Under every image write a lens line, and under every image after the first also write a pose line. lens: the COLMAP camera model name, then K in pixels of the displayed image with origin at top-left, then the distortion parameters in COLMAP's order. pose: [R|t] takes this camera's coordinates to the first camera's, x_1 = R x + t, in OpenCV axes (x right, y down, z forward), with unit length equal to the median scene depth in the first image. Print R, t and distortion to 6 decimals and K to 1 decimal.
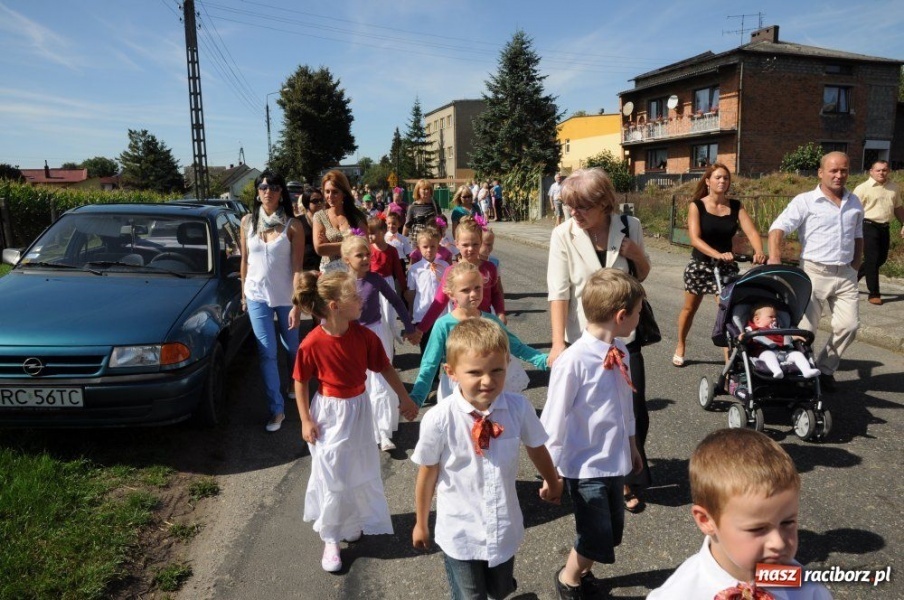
lens RADIAL K [[621.4, 0, 454.3], [0, 621.4, 307.1], [0, 0, 1]] dist [-0.116775, 0.084403]
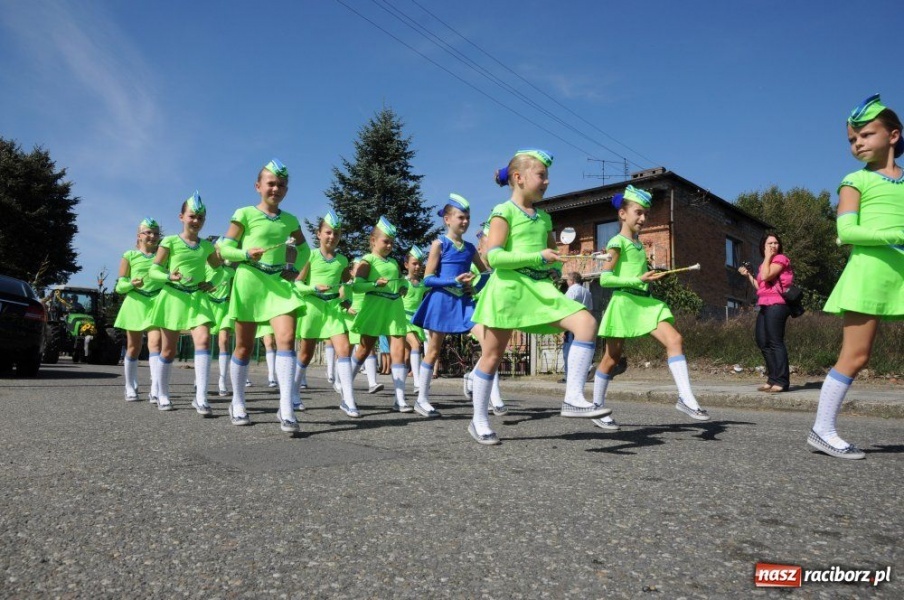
lens RADIAL K [[622.1, 0, 454.2], [0, 622.1, 307.4], [0, 0, 1]] dist [-0.115691, 0.082357]
pose [[0.899735, 0.086900, 0.427697, -0.098552], [0.032759, 0.963765, -0.264733, -0.039201], [-0.435205, 0.252201, 0.864287, 0.373733]]
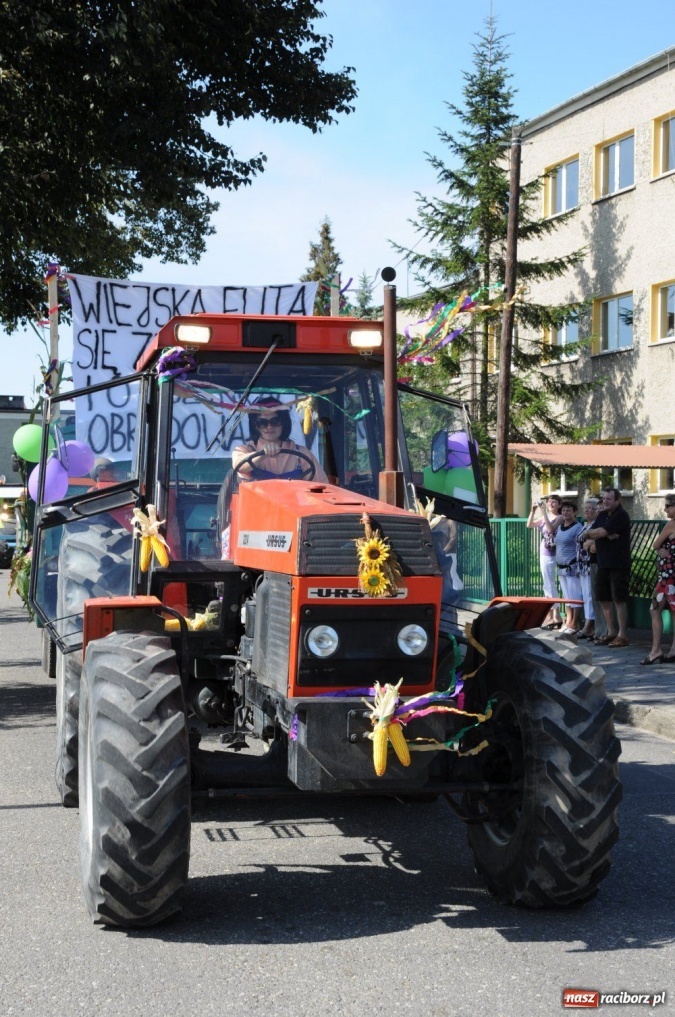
lens RADIAL K [[1569.6, 0, 337.5], [0, 1569.6, 508.5], [0, 0, 1]] dist [0.179096, -0.048441]
pose [[0.999495, 0.022311, 0.022612, -0.243660], [-0.017852, 0.983302, -0.181103, -0.212880], [-0.026275, 0.180608, 0.983204, 1.120105]]
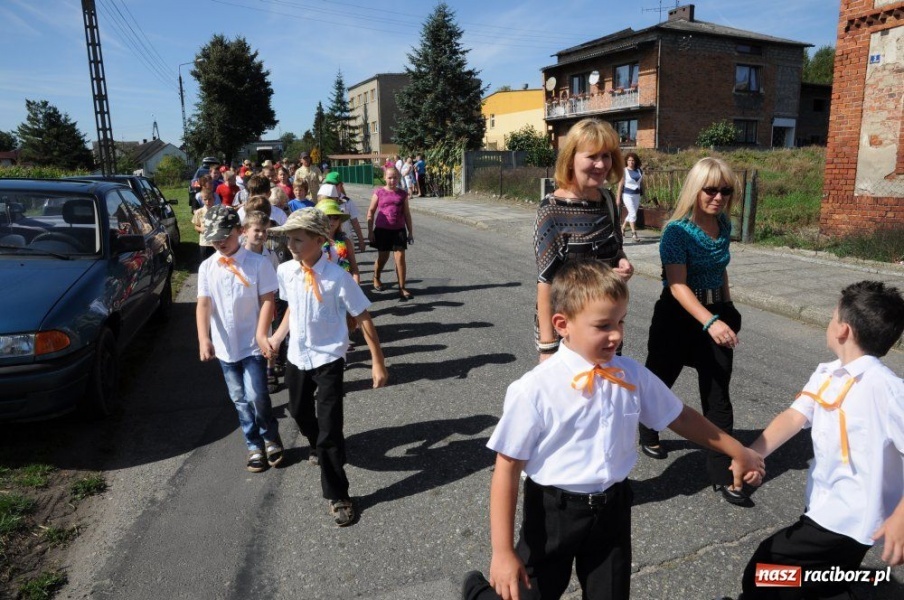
lens RADIAL K [[622.1, 0, 454.2], [0, 622.1, 307.4], [0, 0, 1]] dist [-0.115691, 0.082357]
pose [[0.993331, -0.023569, 0.112863, 0.004132], [0.019224, 0.999037, 0.039430, -0.000021], [-0.113683, -0.036997, 0.992828, 0.002813]]
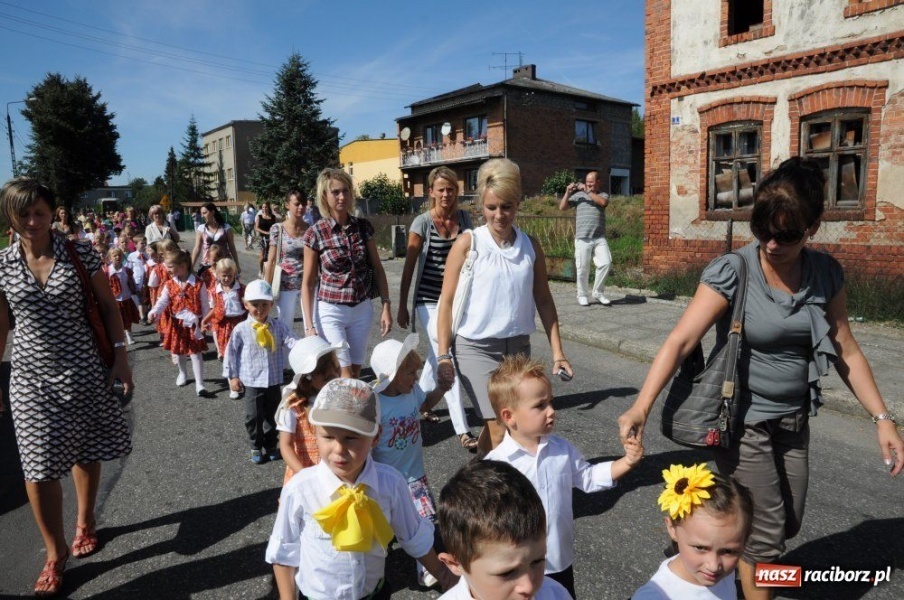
lens RADIAL K [[621.9, 0, 452.4], [0, 621.9, 304.0], [0, 0, 1]] dist [-0.124892, 0.096005]
pose [[0.945646, -0.041673, 0.322516, 0.011480], [0.054718, 0.998005, -0.031484, 0.000219], [-0.320561, 0.047420, 0.946040, -0.001889]]
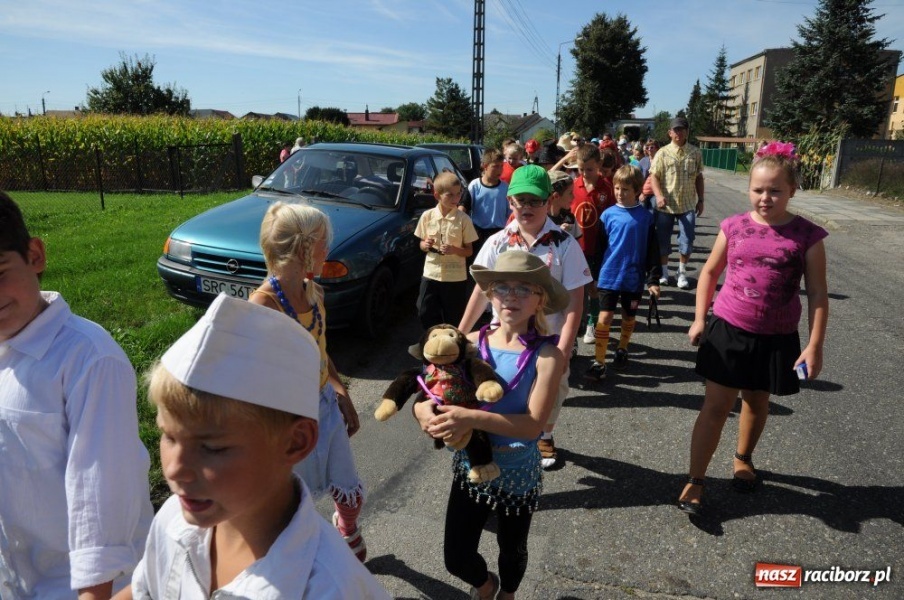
lens RADIAL K [[622.1, 0, 454.2], [0, 622.1, 307.4], [0, 0, 1]] dist [-0.115691, 0.082357]
pose [[0.896126, 0.146236, -0.419014, 0.025285], [-0.114599, 0.988380, 0.099858, 0.000014], [0.428748, -0.041467, 0.902472, 0.000509]]
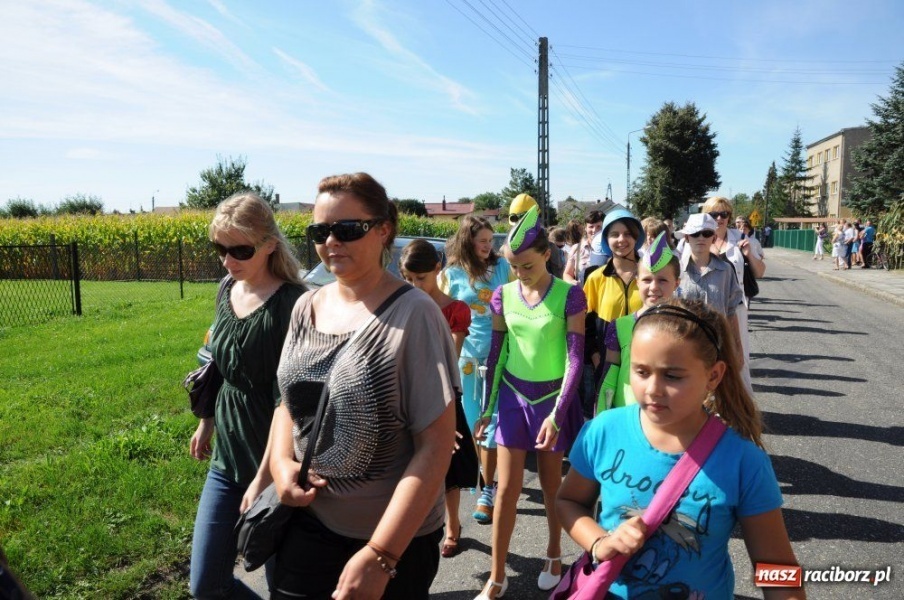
lens RADIAL K [[619.4, 0, 453.2], [0, 619.4, 304.7], [0, 0, 1]] dist [-0.121619, 0.087310]
pose [[0.834471, 0.079308, -0.545315, 0.034471], [-0.111275, 0.993455, -0.025796, -0.002811], [0.539701, 0.082205, 0.837834, 0.005737]]
